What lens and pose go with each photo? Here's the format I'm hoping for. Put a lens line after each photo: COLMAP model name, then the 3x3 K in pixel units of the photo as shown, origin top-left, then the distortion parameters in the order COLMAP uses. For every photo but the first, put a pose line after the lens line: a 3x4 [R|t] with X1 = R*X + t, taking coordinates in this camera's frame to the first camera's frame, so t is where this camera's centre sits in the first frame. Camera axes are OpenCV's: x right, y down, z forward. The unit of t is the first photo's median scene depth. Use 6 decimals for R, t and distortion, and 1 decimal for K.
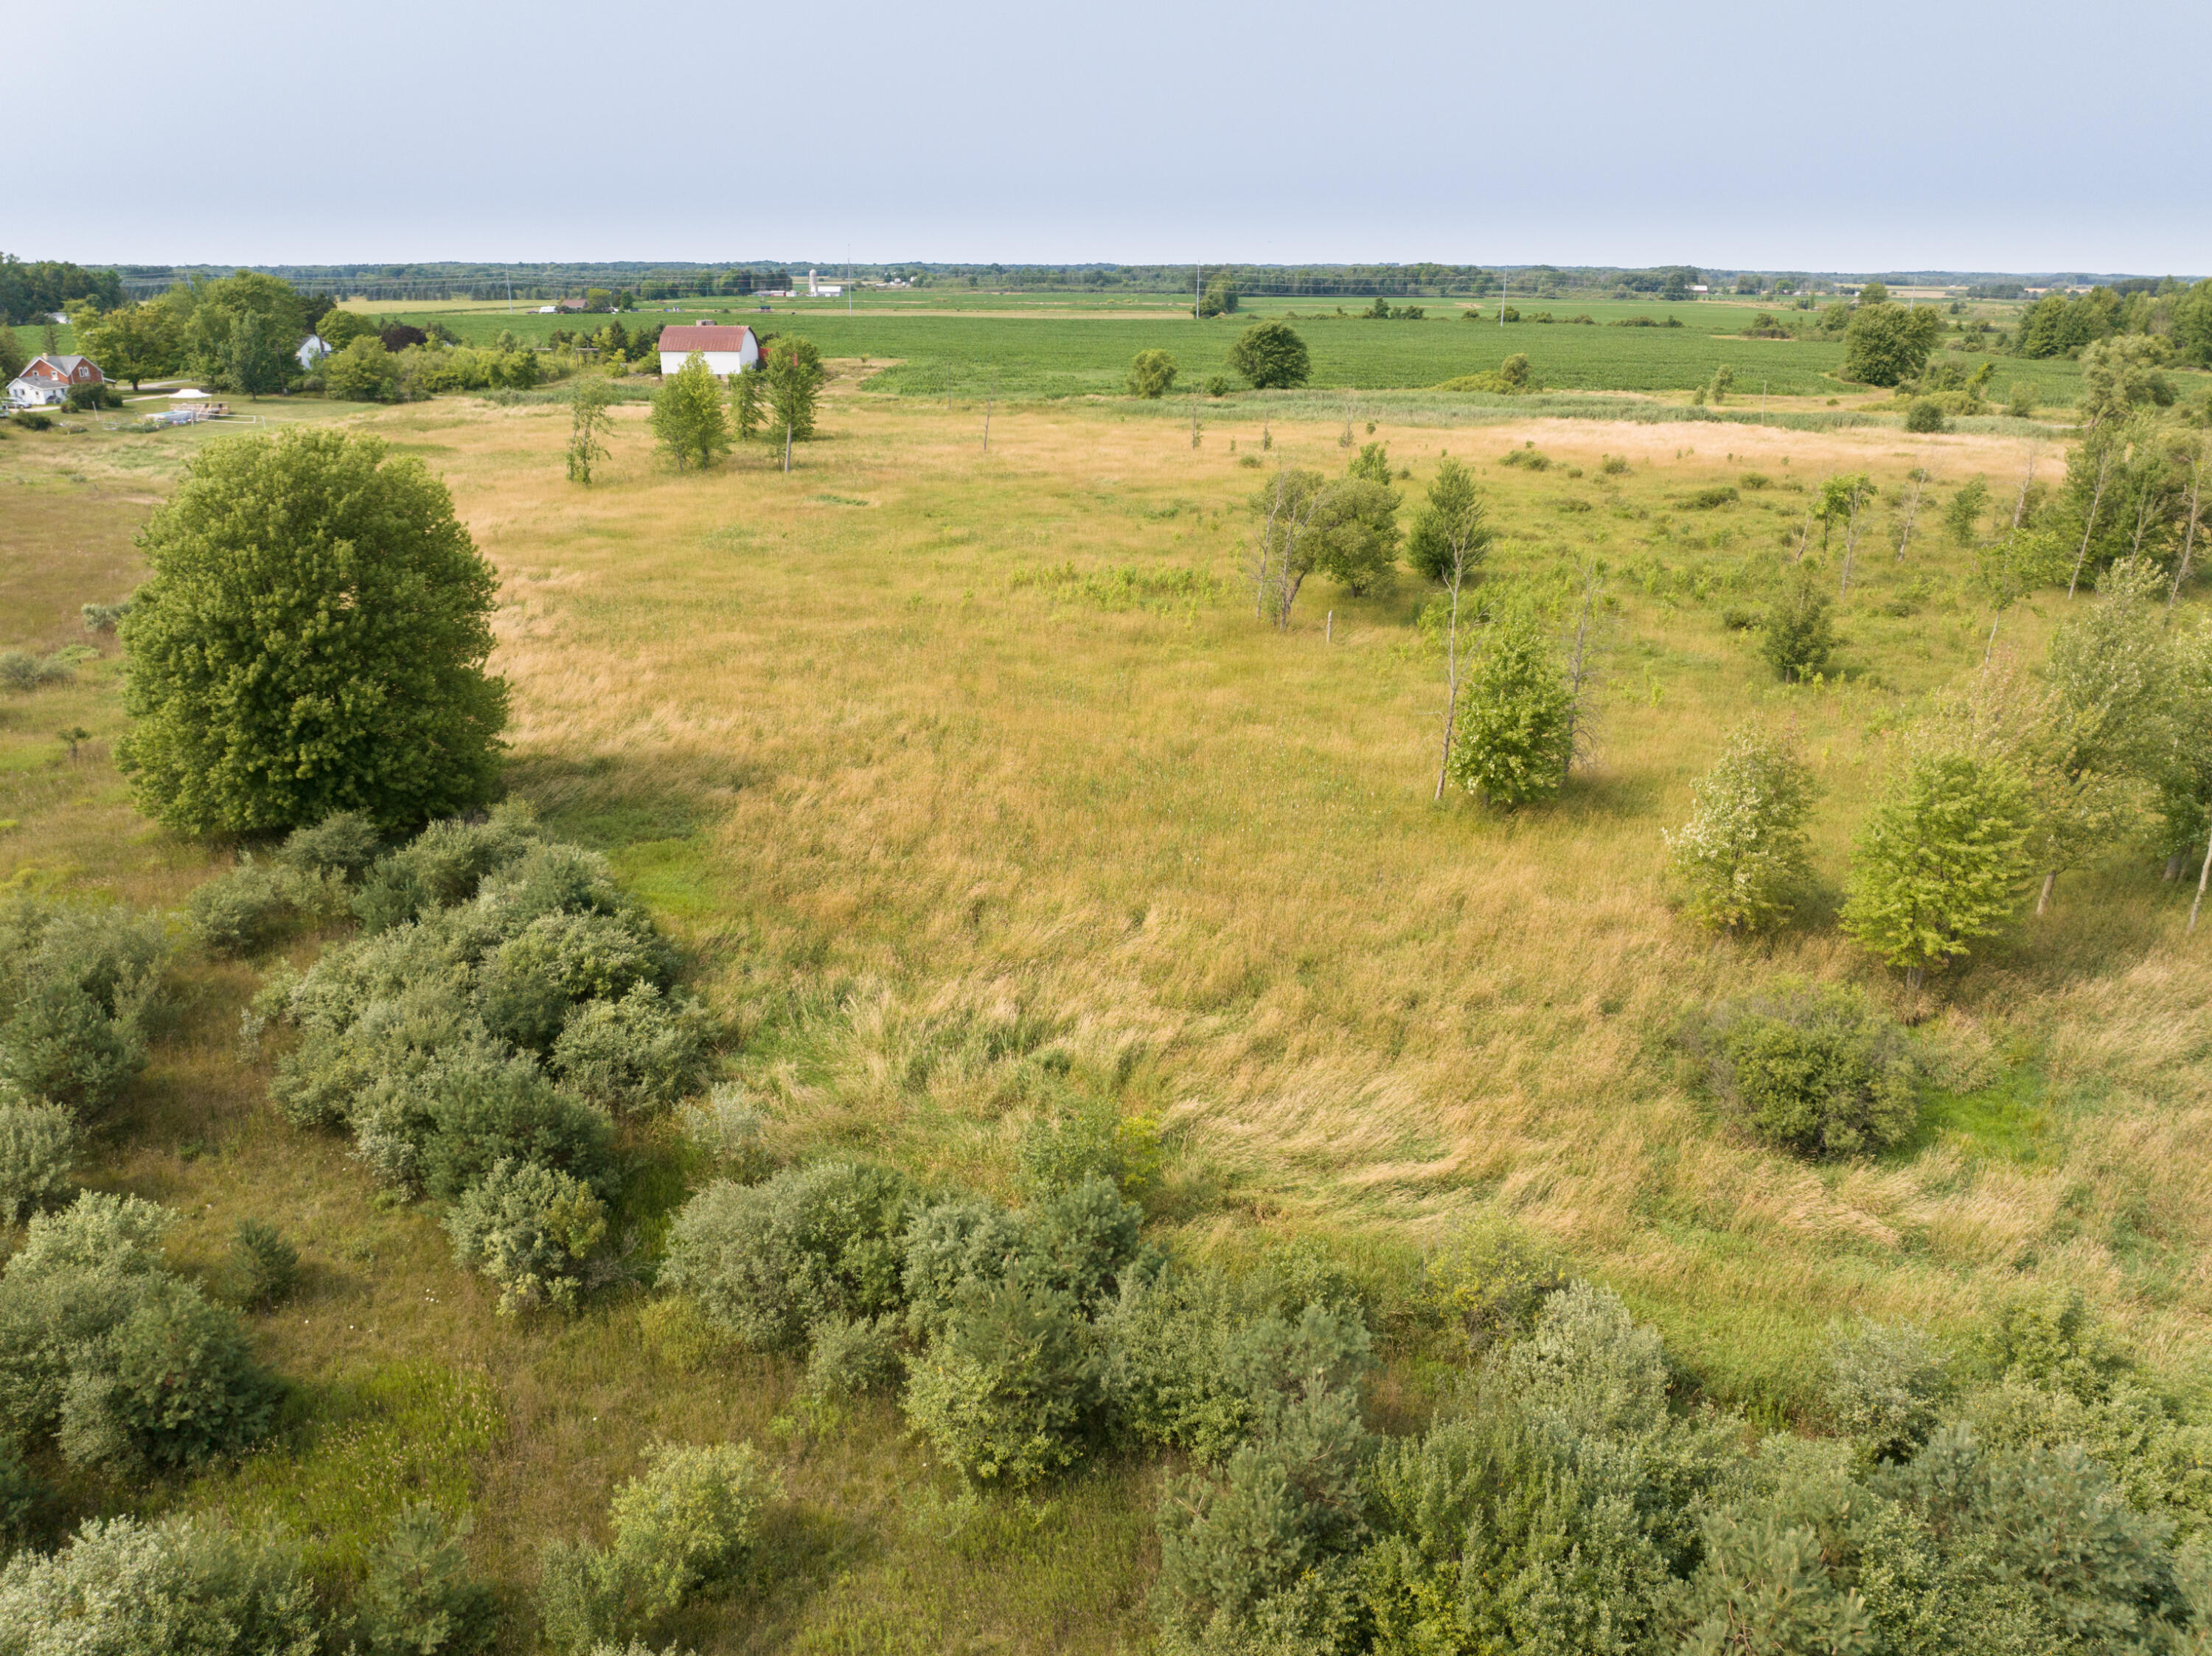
lens RADIAL K [[1590.0, 0, 1106.0], [0, 1590.0, 828.0], [0, 0, 1]] dist [-0.037447, 0.003836]
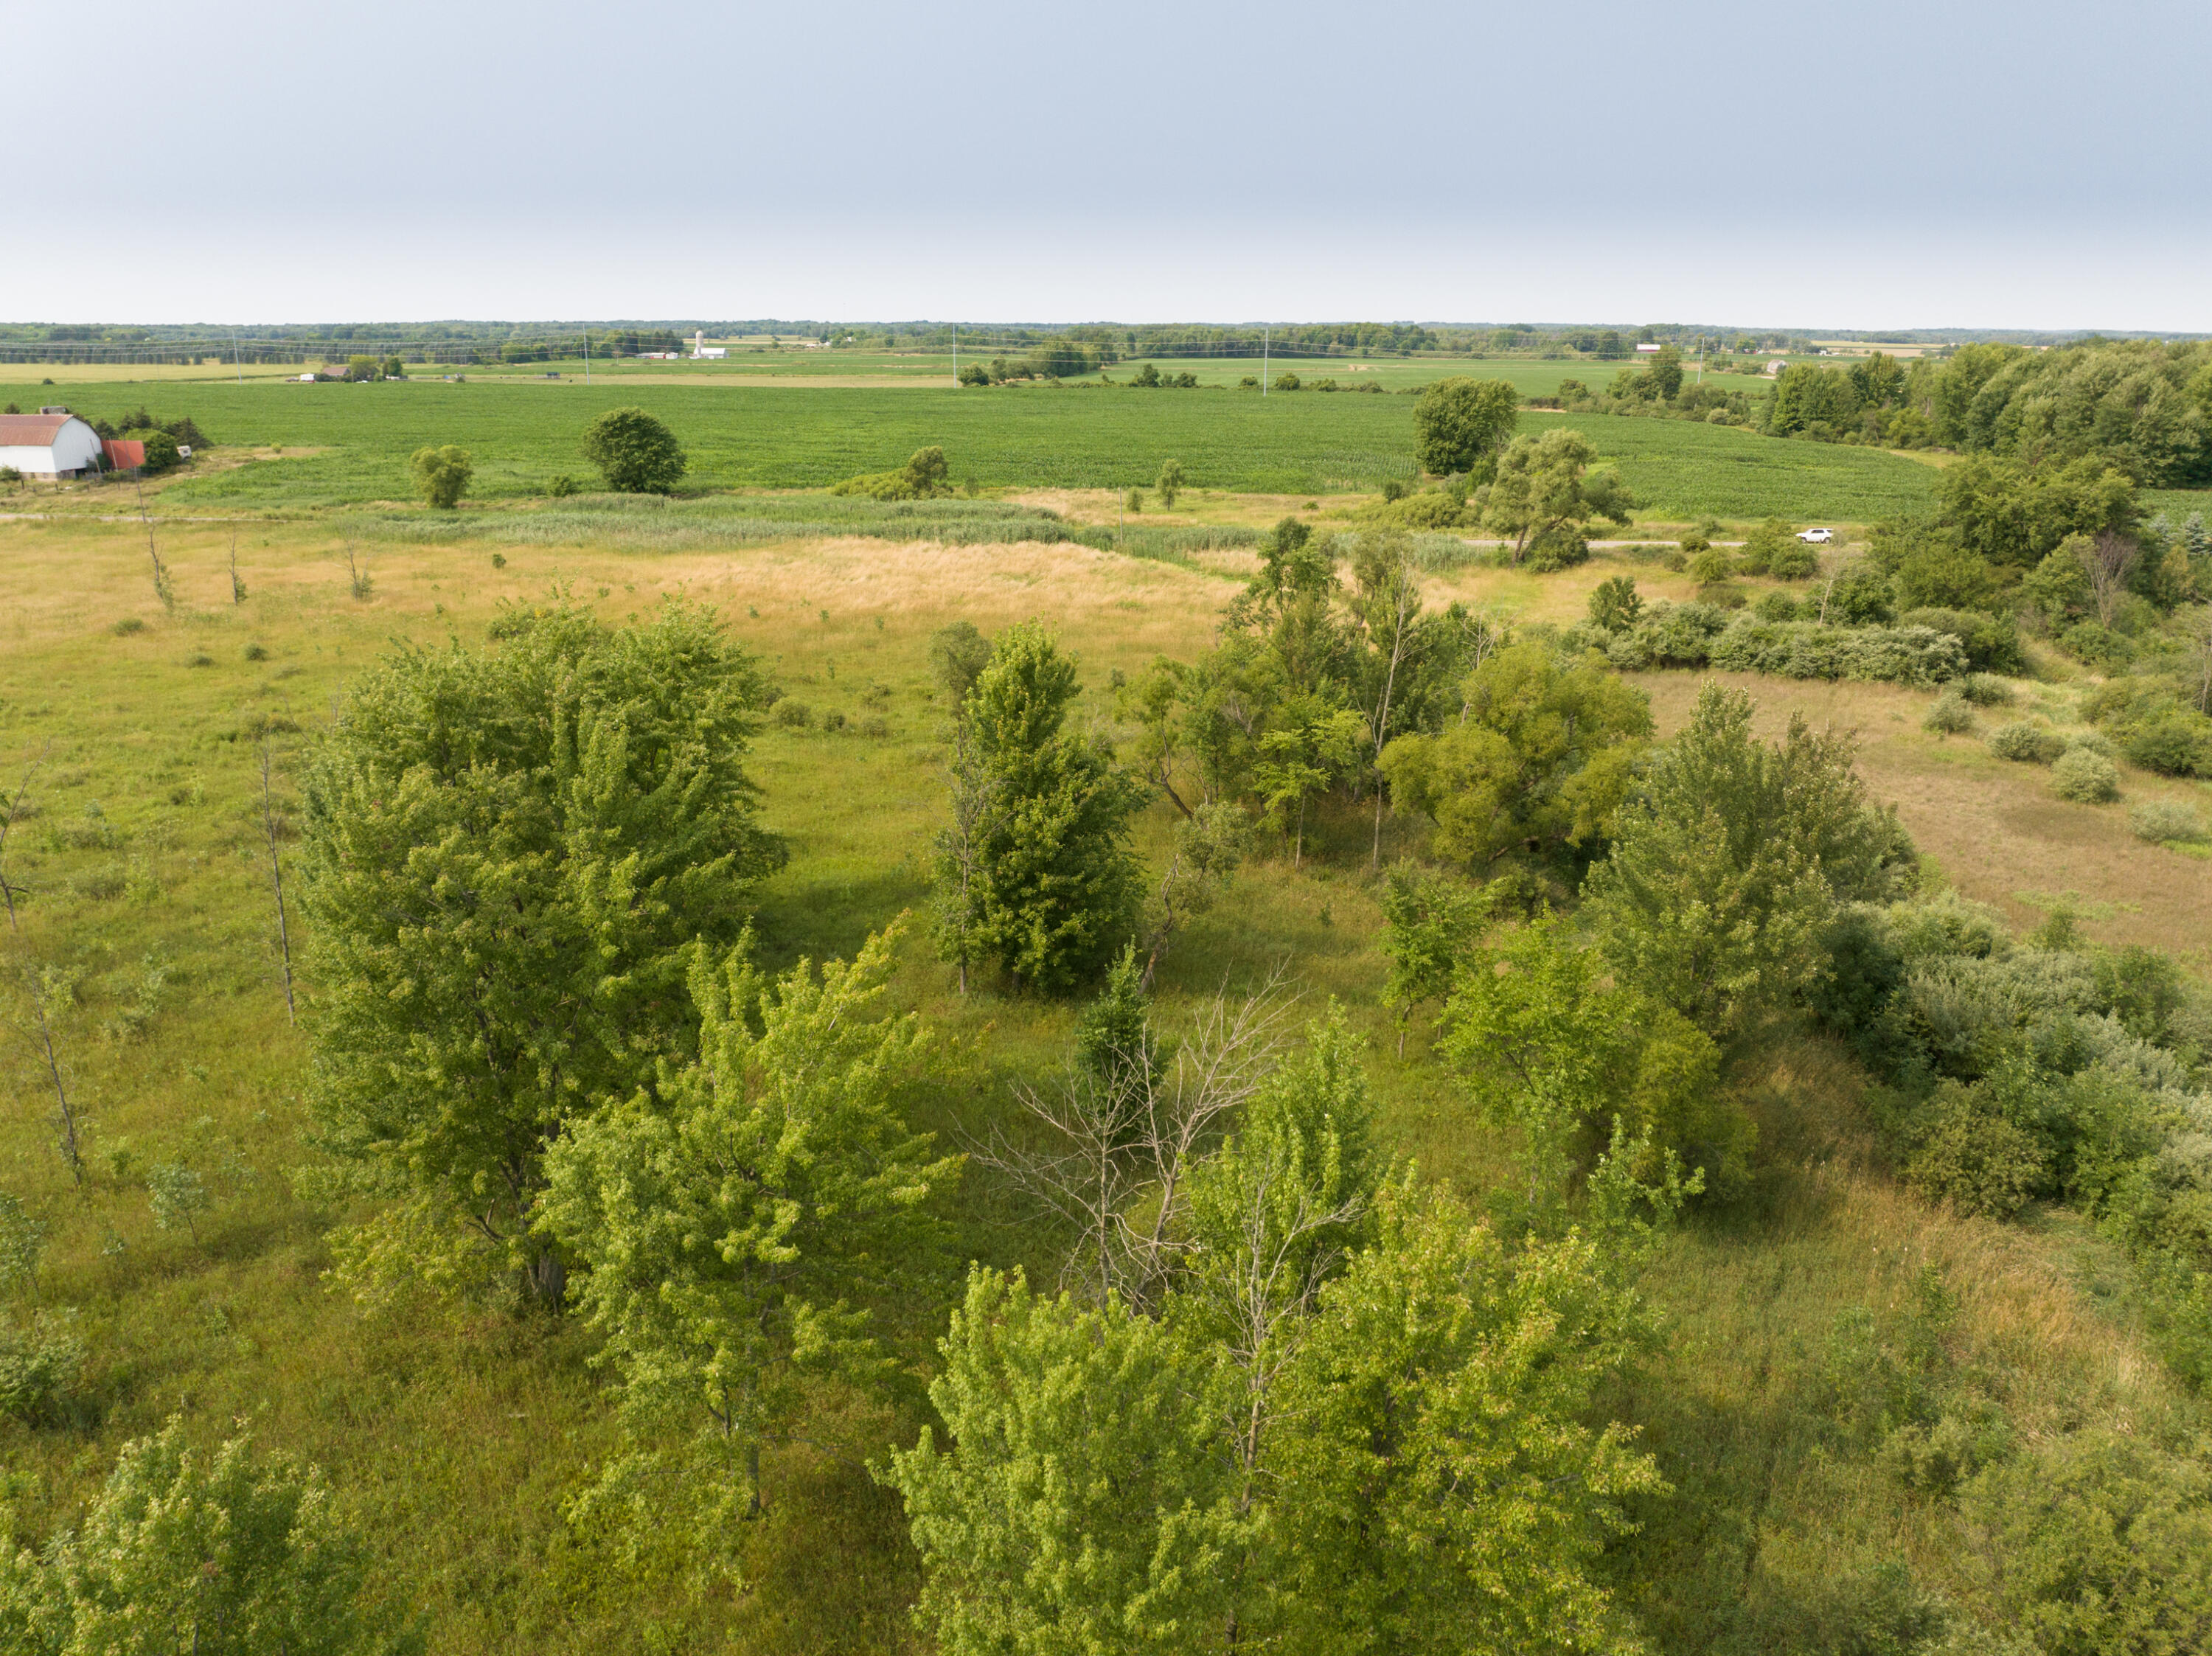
lens RADIAL K [[1653.0, 0, 1106.0], [0, 1653.0, 828.0], [0, 0, 1]] dist [-0.038469, 0.003338]
pose [[0.999967, 0.001681, -0.007946, 0.363970], [-0.002032, 0.999018, -0.044264, -0.075882], [0.007863, 0.044279, 0.998988, 0.194147]]
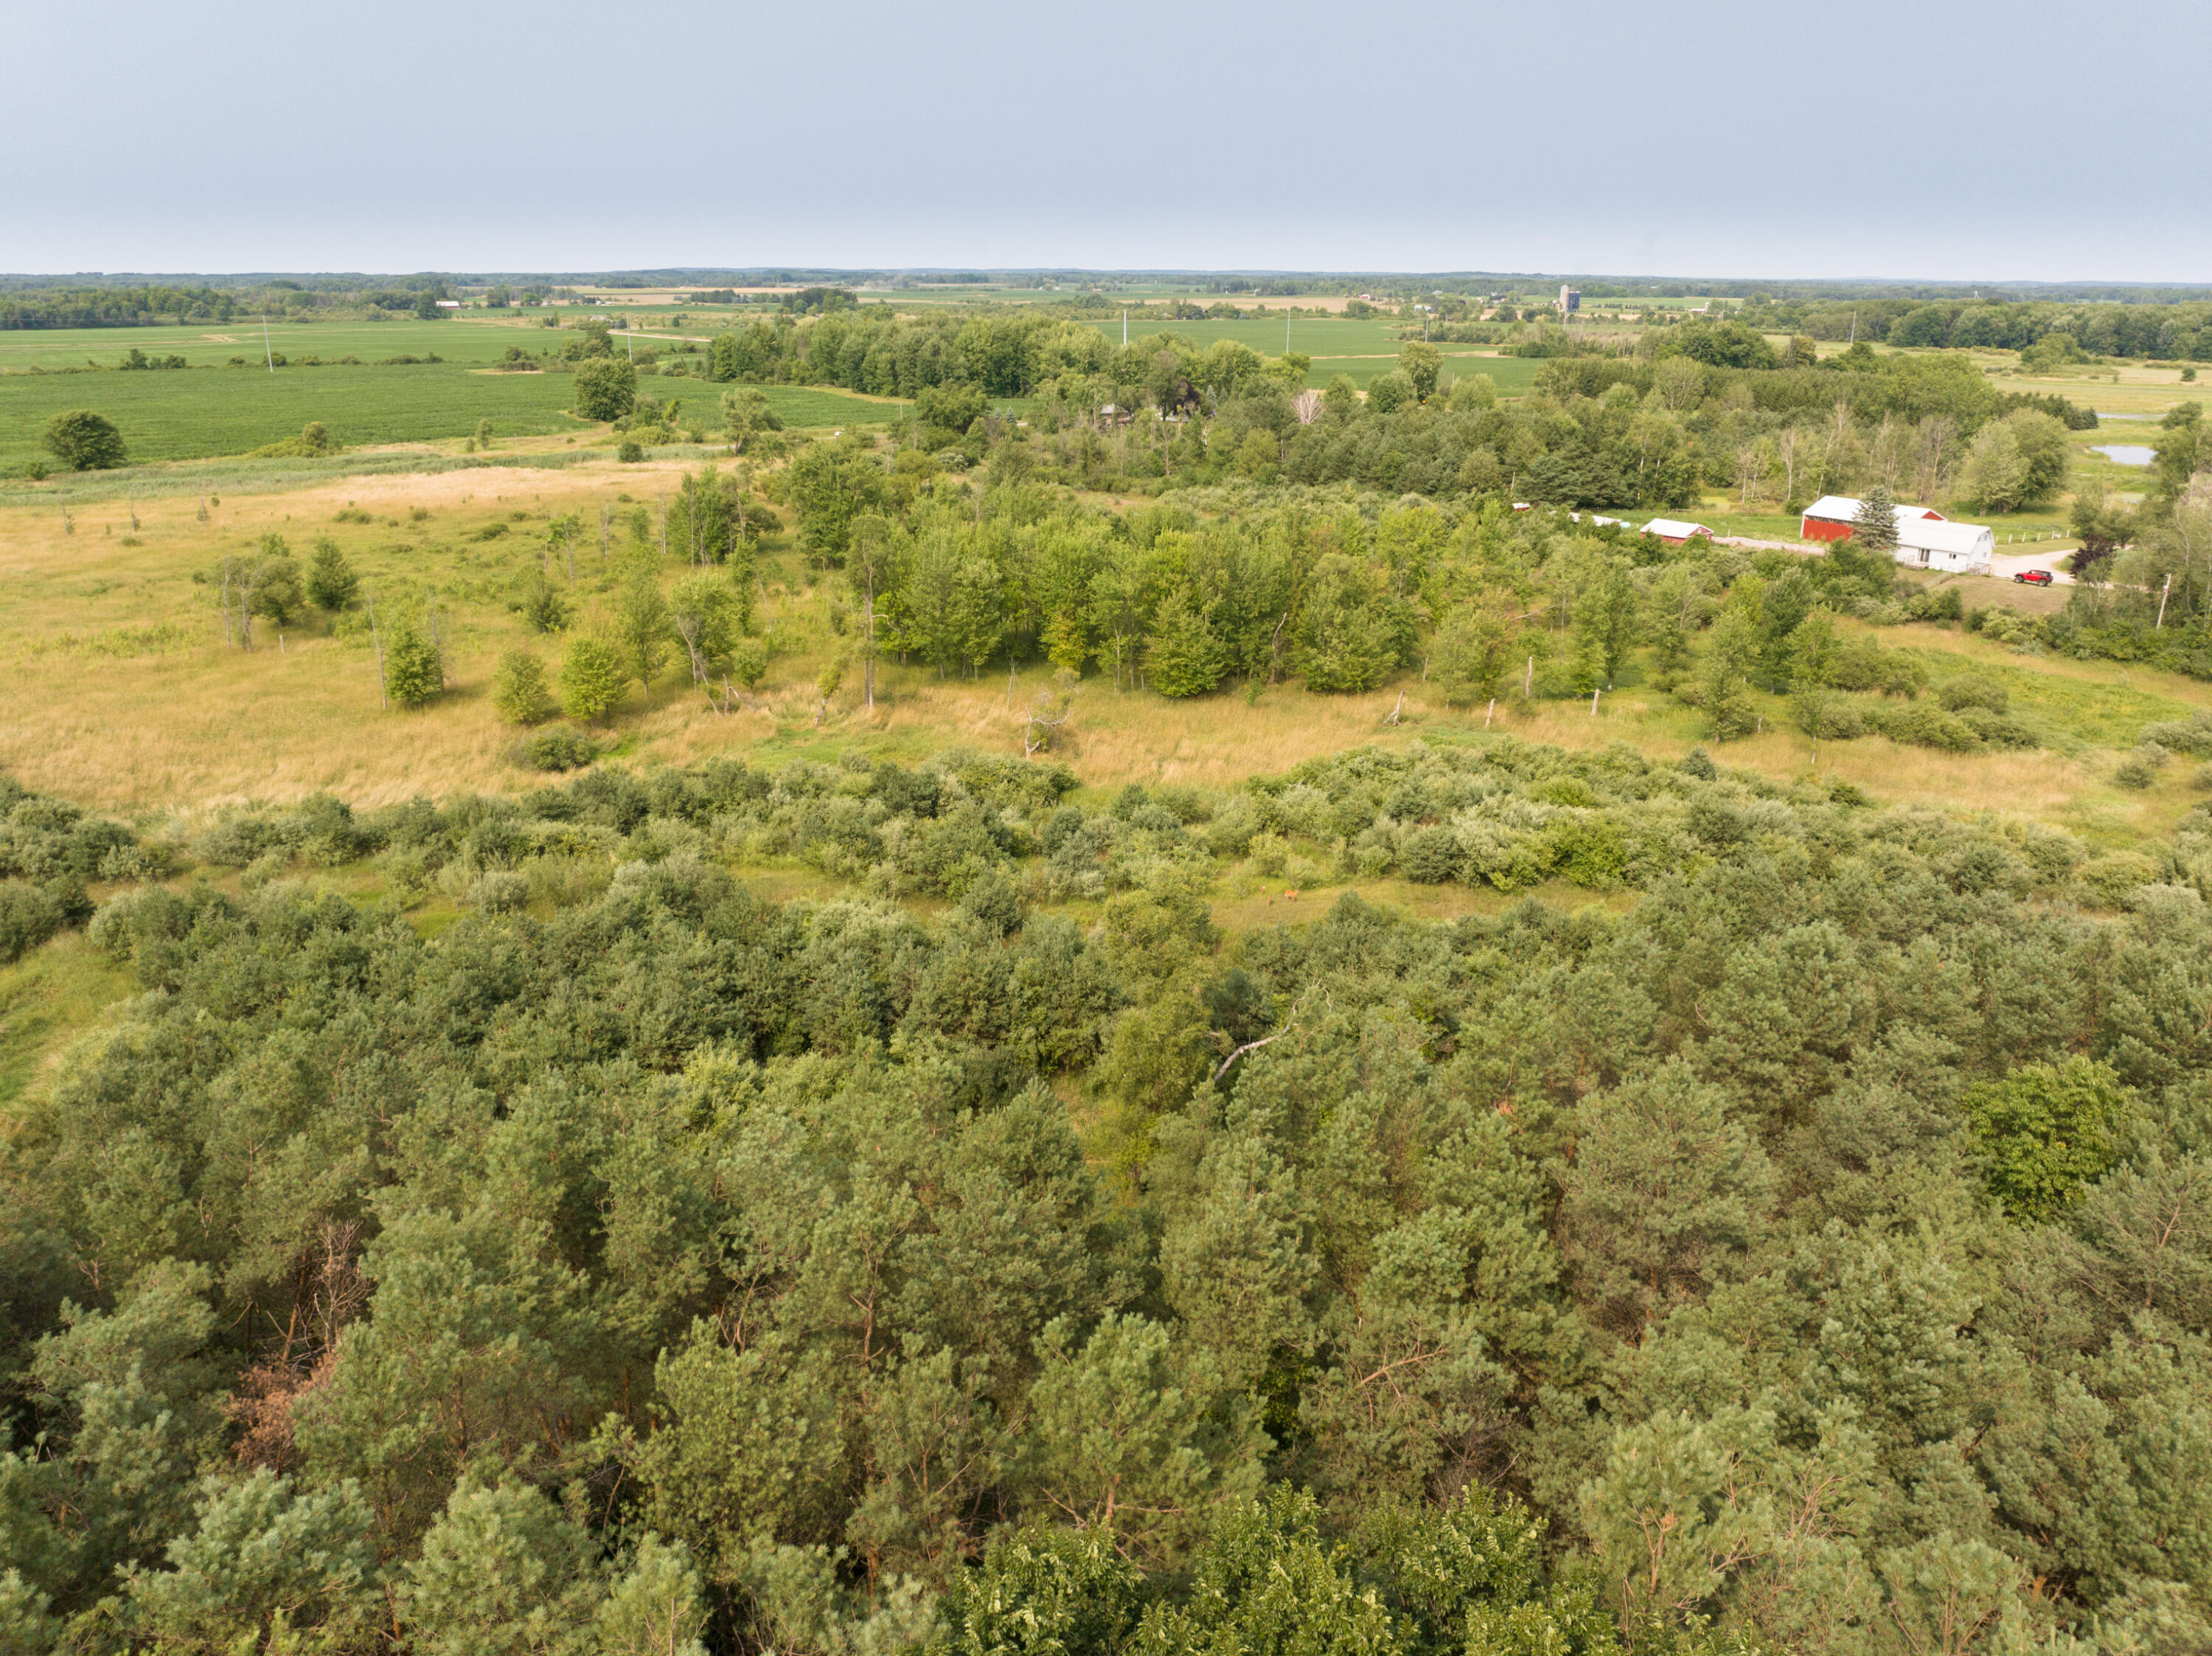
lens RADIAL K [[1590.0, 0, 1106.0], [0, 1590.0, 828.0], [0, 0, 1]] dist [-0.037447, 0.003836]
pose [[0.753246, -0.222018, 0.619136, -0.102494], [0.222305, 0.971849, 0.078041, 0.047567], [-0.619033, 0.078853, 0.781397, -0.311367]]
